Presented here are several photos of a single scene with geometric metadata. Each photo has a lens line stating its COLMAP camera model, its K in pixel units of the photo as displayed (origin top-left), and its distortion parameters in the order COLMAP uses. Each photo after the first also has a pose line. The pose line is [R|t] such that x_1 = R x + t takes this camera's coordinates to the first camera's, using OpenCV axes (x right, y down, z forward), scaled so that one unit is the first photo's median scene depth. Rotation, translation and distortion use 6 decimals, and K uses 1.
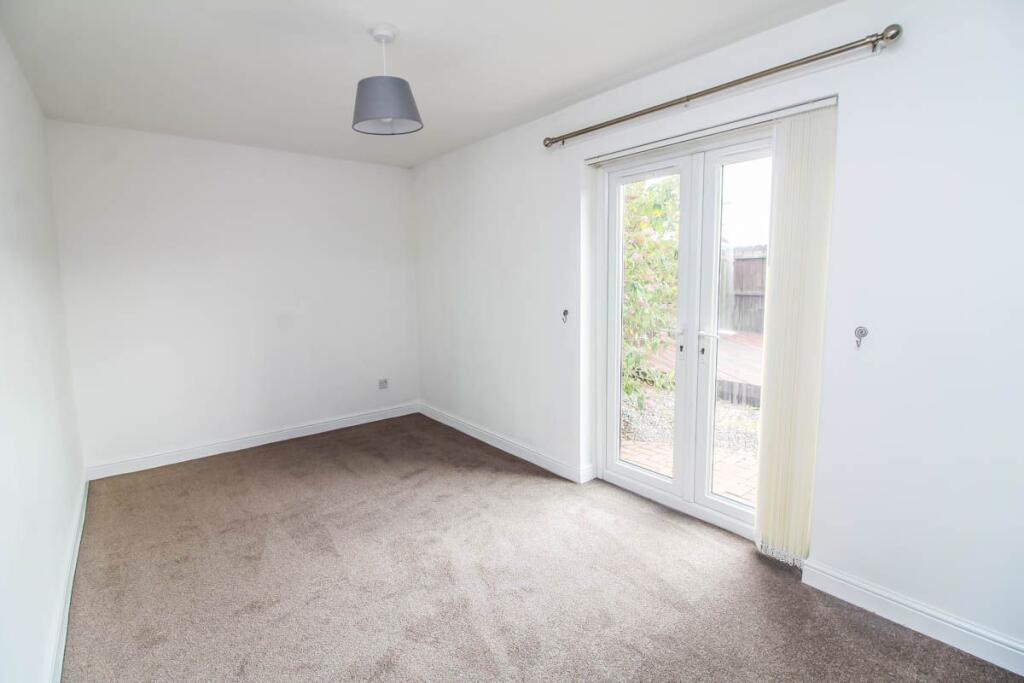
lens RADIAL K [[485.0, 0, 507.7], [0, 485.0, 331.5], [0, 0, 1]] dist [-0.003911, -0.000766]
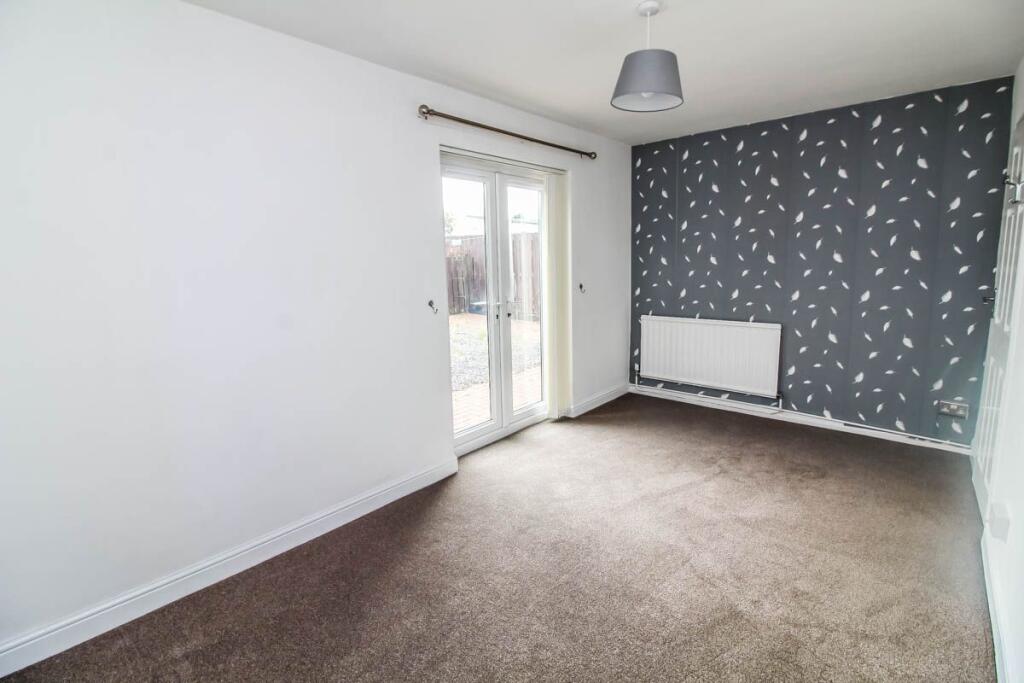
lens RADIAL K [[485.0, 0, 507.7], [0, 485.0, 331.5], [0, 0, 1]] dist [-0.003911, -0.000766]
pose [[-0.169056, -0.120585, 0.978202, -0.928431], [0.157567, 0.976416, 0.147596, -0.112192], [-0.972930, 0.179084, -0.146069, 1.134473]]
